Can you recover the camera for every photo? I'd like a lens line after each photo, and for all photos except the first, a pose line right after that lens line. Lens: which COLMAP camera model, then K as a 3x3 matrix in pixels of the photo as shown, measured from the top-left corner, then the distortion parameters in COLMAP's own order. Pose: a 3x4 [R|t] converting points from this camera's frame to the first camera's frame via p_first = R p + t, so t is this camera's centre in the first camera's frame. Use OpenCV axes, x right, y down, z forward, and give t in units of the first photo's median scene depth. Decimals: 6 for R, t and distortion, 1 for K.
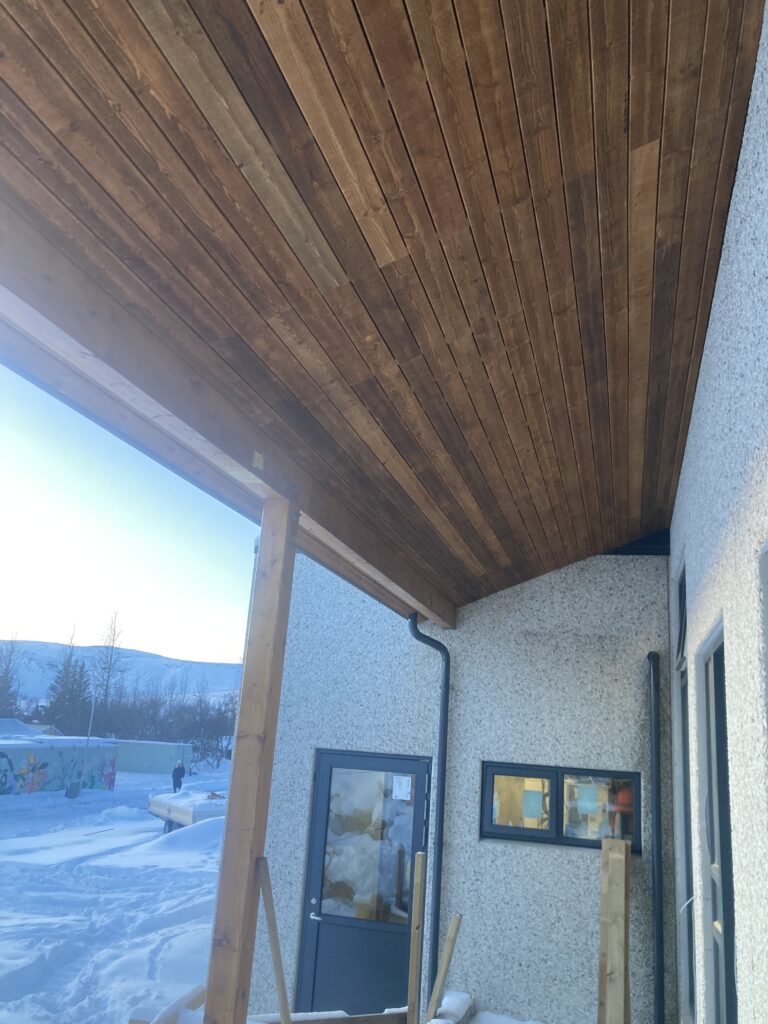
lens RADIAL K [[839.4, 0, 376.5], [0, 839.4, 517.1], [0, 0, 1]] dist [0.028785, -0.032578]
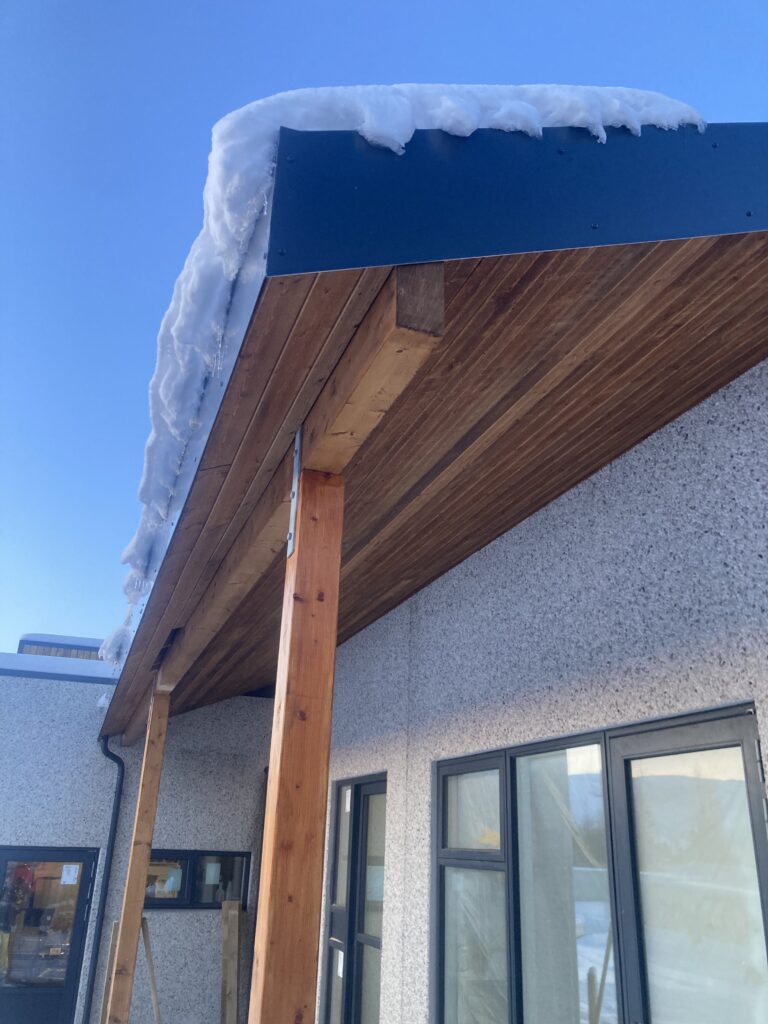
lens RADIAL K [[839.4, 0, 378.4], [0, 839.4, 501.2], [0, 0, 1]] dist [0.028785, -0.032578]
pose [[0.814127, 0.178790, 0.552478, -0.418692], [-0.125440, 0.983105, -0.133300, -0.126715], [-0.566977, 0.039220, 0.822800, -0.350416]]
